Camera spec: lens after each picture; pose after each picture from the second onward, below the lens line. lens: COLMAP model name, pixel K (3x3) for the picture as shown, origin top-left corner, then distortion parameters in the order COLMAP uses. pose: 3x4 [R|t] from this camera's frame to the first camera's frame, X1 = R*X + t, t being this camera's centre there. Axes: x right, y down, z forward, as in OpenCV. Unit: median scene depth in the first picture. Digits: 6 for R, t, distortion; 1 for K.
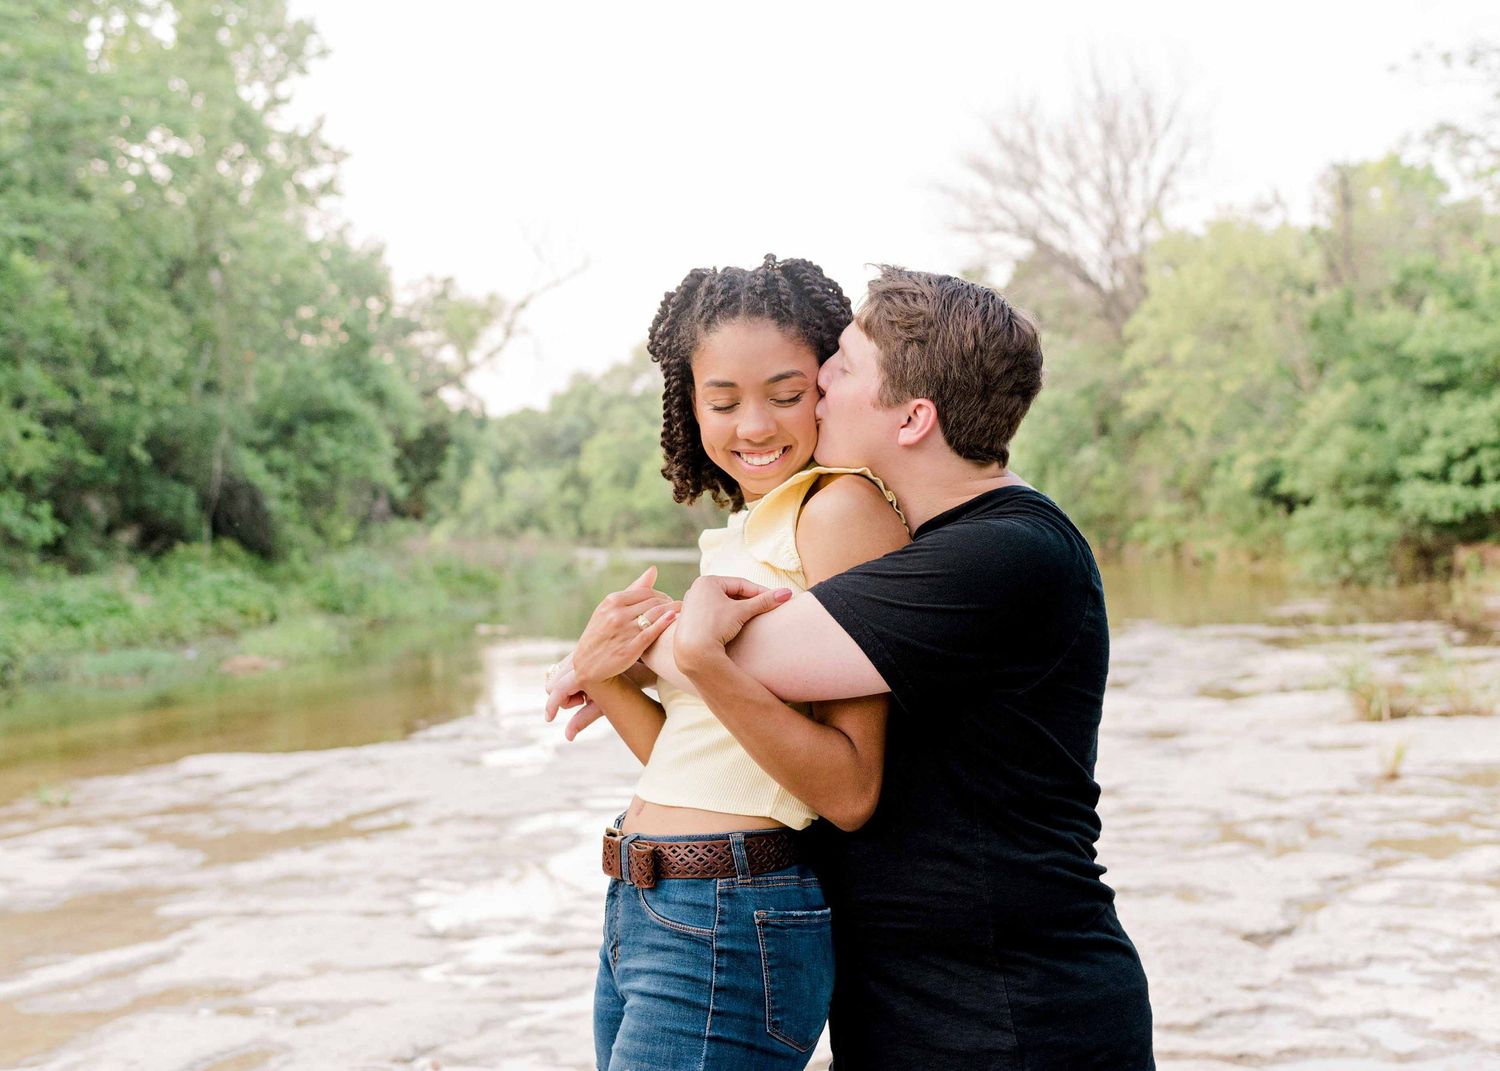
lens RADIAL K [[1814.0, 0, 755.9], [0, 1814.0, 418.7], [0, 0, 1]] dist [0.013599, 0.007774]
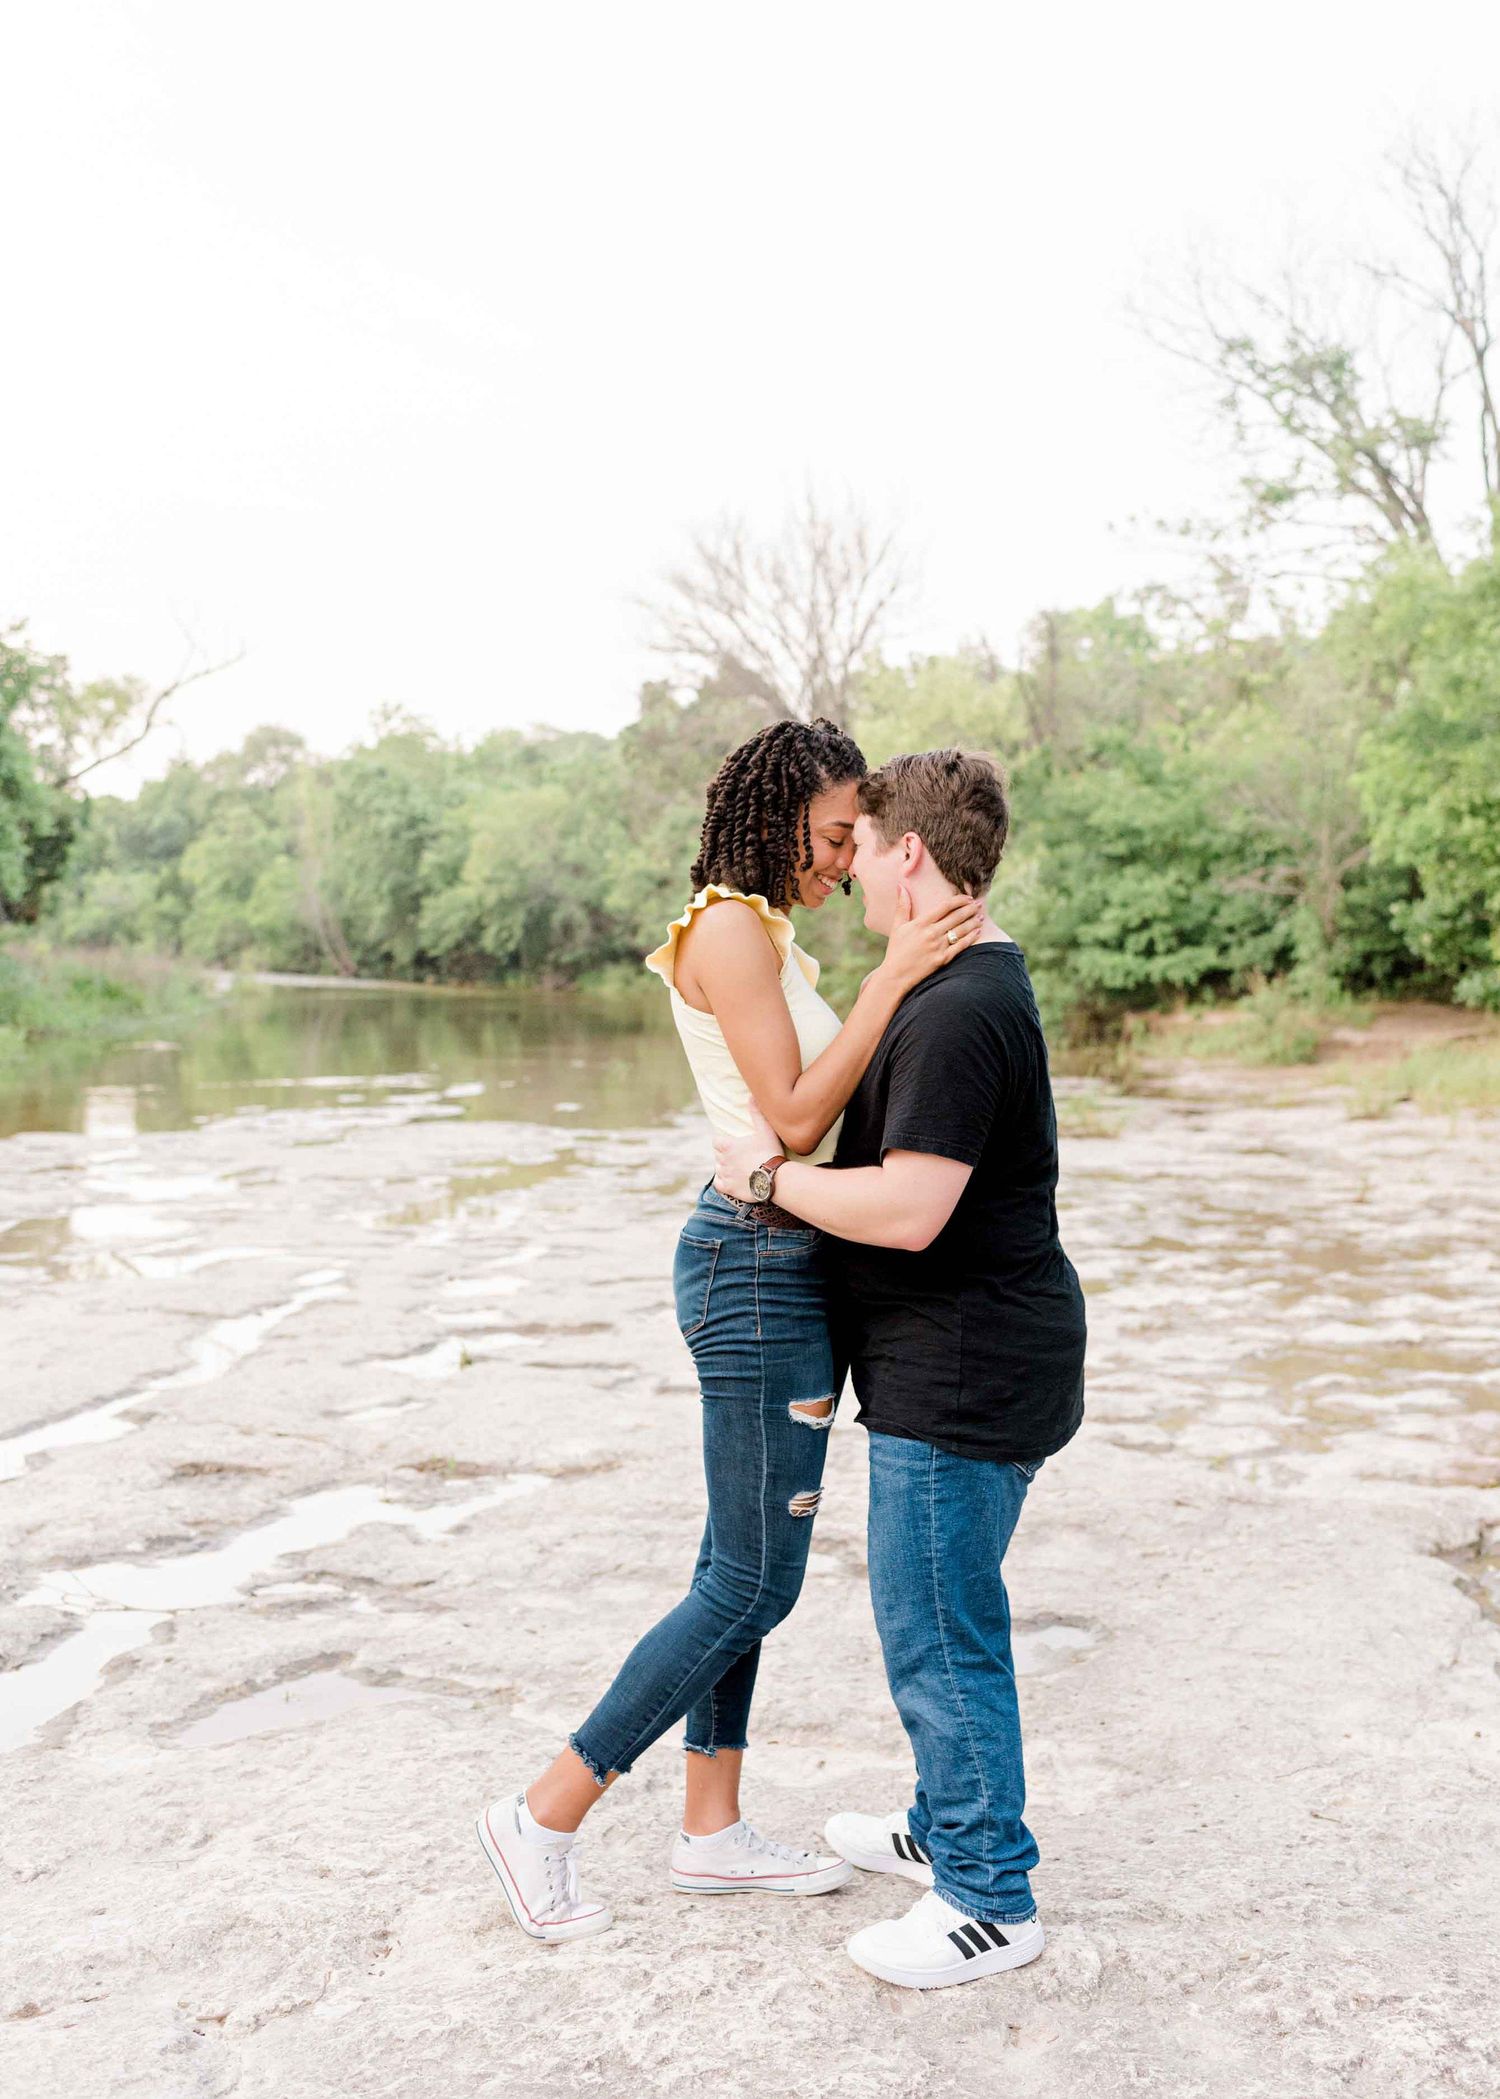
lens RADIAL K [[2287.1, 0, 760.4], [0, 2287.1, 939.5], [0, 0, 1]] dist [0.016063, -0.013844]
pose [[0.979889, 0.058098, 0.190900, -0.051575], [-0.067408, 0.996814, 0.042636, -0.009432], [-0.187815, -0.054647, 0.980683, -0.173176]]
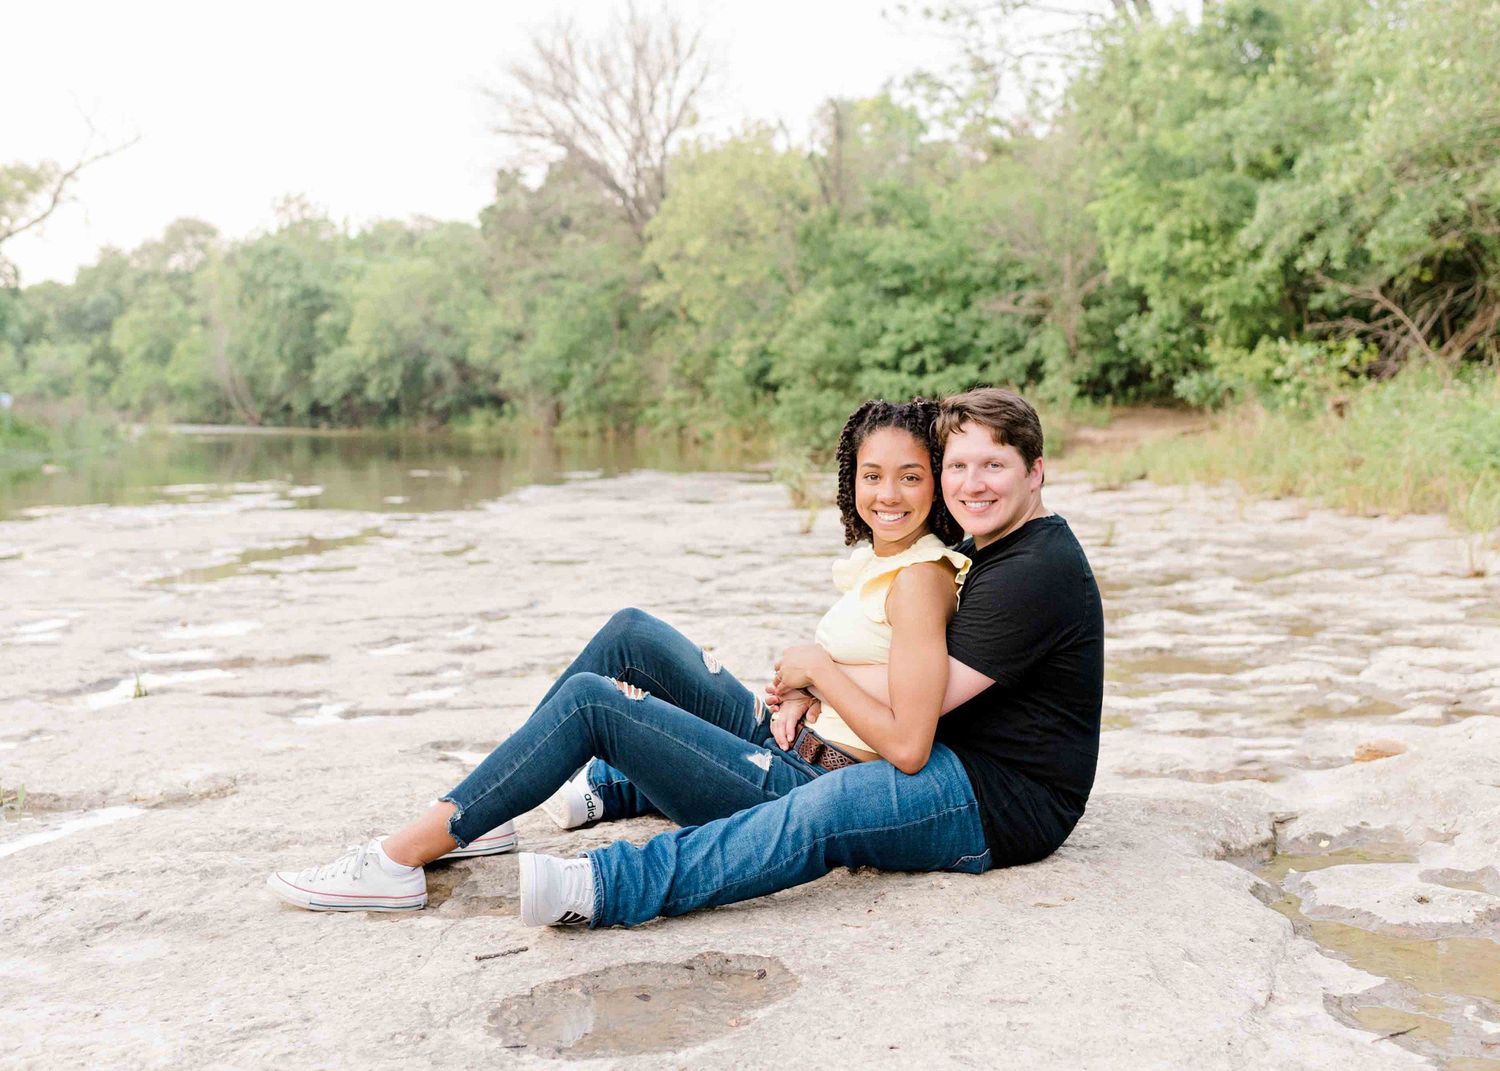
lens RADIAL K [[1808.6, 0, 754.2], [0, 1808.6, 480.4], [0, 0, 1]] dist [0.006603, 0.004373]
pose [[0.965092, 0.027568, 0.260458, -0.017953], [-0.048959, 0.995905, 0.075999, 0.014323], [-0.257296, -0.086097, 0.962489, -0.102348]]
